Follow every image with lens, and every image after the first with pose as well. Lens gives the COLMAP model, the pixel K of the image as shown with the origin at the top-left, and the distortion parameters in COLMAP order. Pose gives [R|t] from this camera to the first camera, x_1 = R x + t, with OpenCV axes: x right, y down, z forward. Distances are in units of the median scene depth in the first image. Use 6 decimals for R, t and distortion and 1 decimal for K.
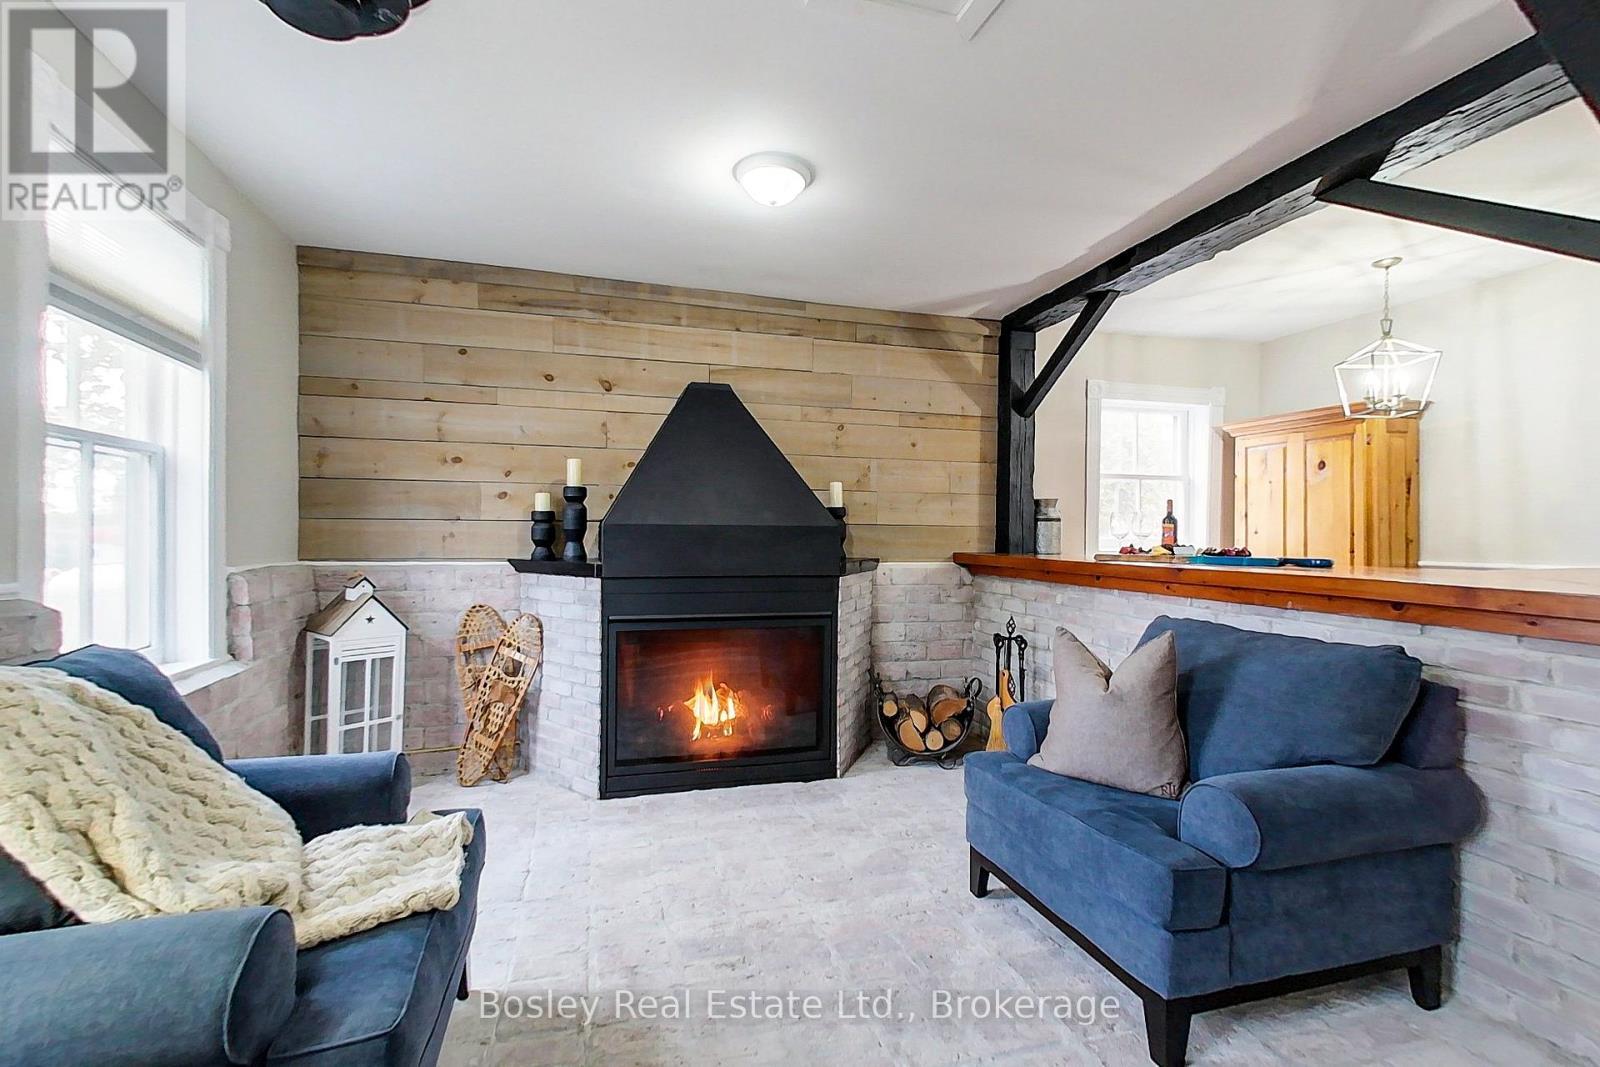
lens RADIAL K [[738.4, 0, 805.5], [0, 738.4, 528.6], [0, 0, 1]] dist [0.003019, 0.000002]
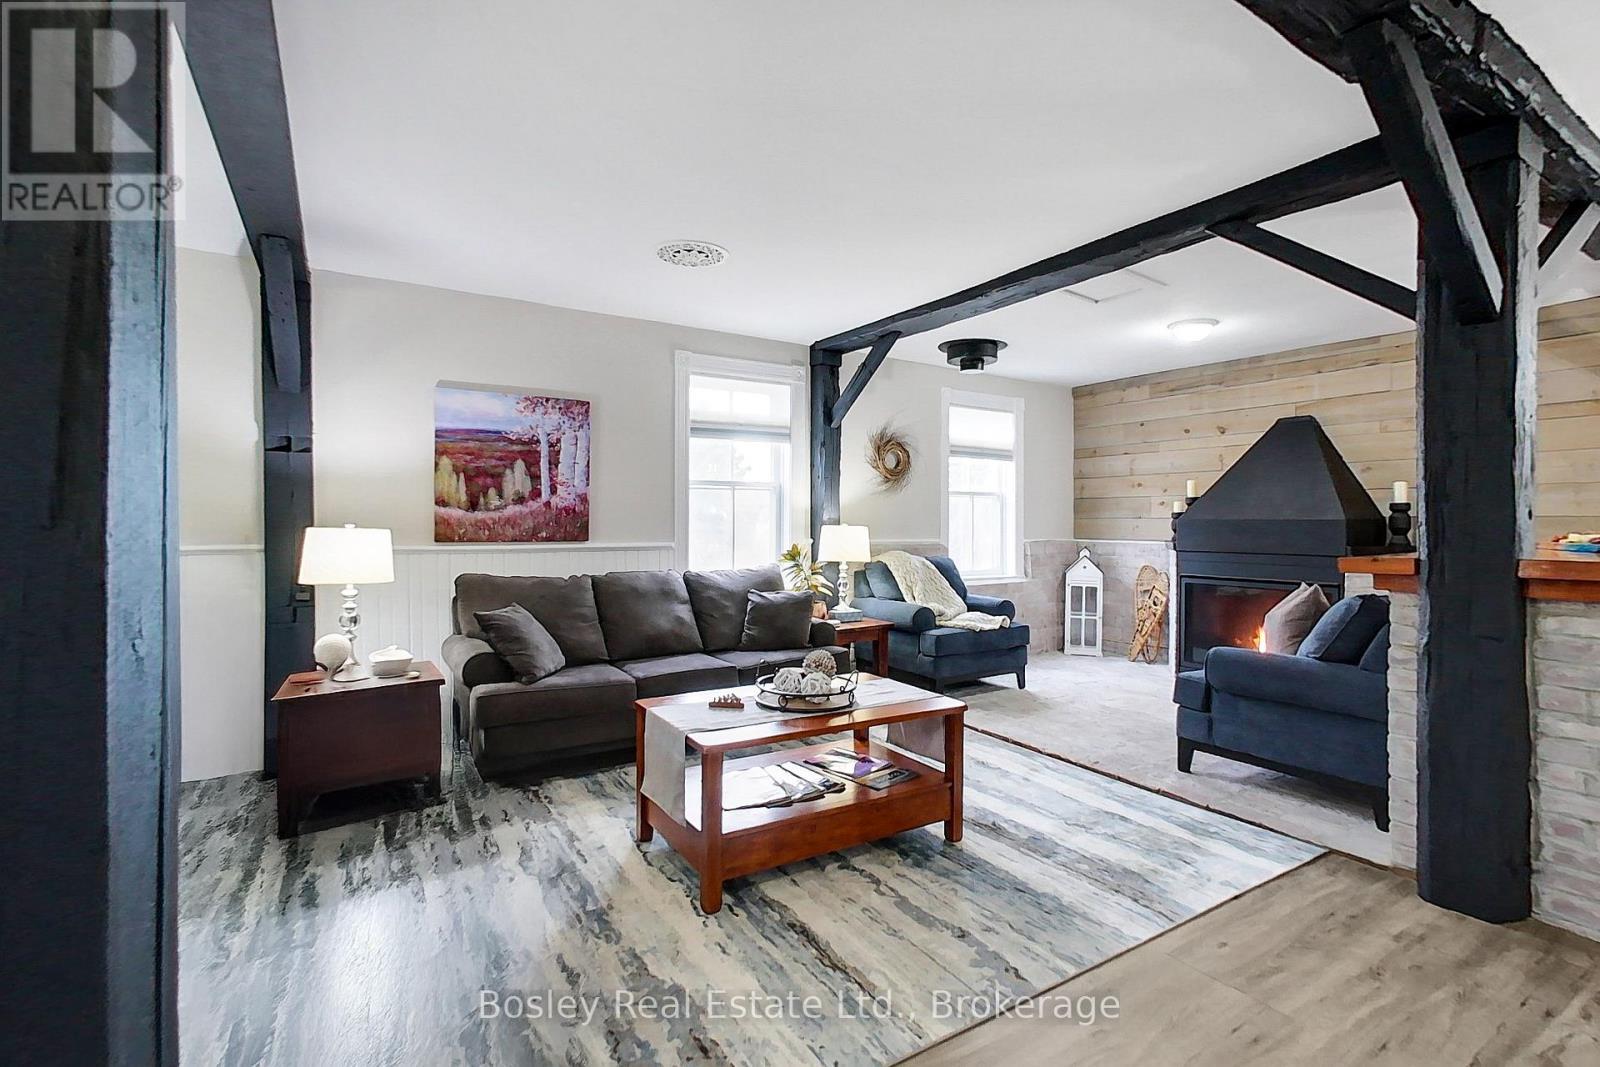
lens RADIAL K [[738.4, 0, 798.7], [0, 738.4, 528.2], [0, 0, 1]] dist [0.003019, 0.000002]
pose [[0.284408, -0.000921, -0.958703, 1.028176], [0.002877, 0.999996, -0.000107, 0.010460], [0.958699, -0.002728, 0.284409, -0.314109]]
